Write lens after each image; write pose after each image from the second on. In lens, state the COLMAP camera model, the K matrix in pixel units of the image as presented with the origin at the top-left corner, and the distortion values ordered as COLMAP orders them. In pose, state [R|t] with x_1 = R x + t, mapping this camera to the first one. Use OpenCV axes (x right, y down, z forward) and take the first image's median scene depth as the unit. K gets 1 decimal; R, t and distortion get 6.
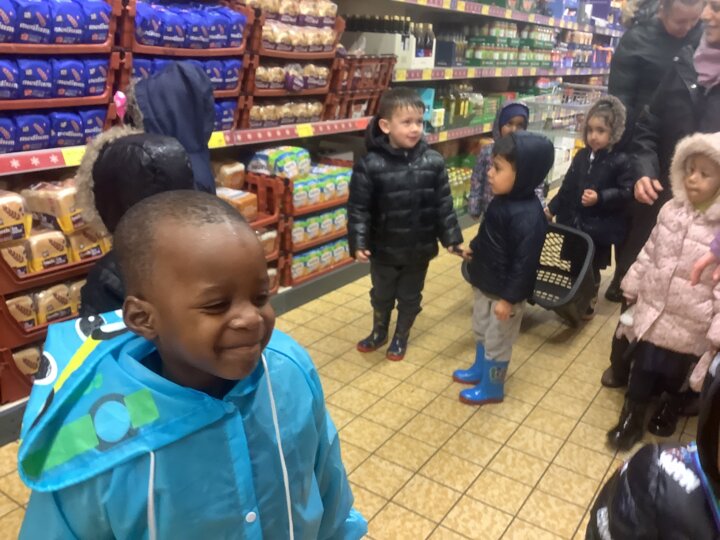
lens RADIAL K [[646.3, 0, 360.0], [0, 646.3, 270.0], [0, 0, 1]] dist [0.085954, -0.155966]
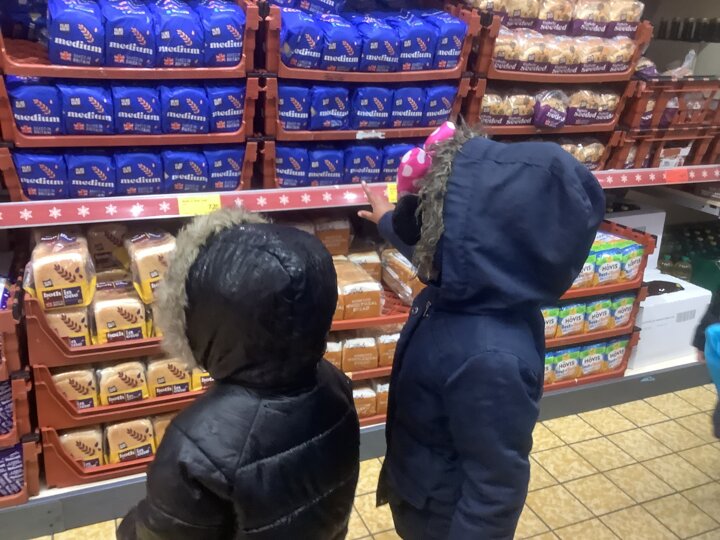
lens RADIAL K [[646.3, 0, 360.0], [0, 646.3, 270.0], [0, 0, 1]] dist [0.085954, -0.155966]
pose [[0.832732, 0.160460, -0.529915, 0.162569], [-0.172073, 0.984693, 0.027766, -0.139696], [0.526259, 0.068063, 0.847596, 0.394093]]
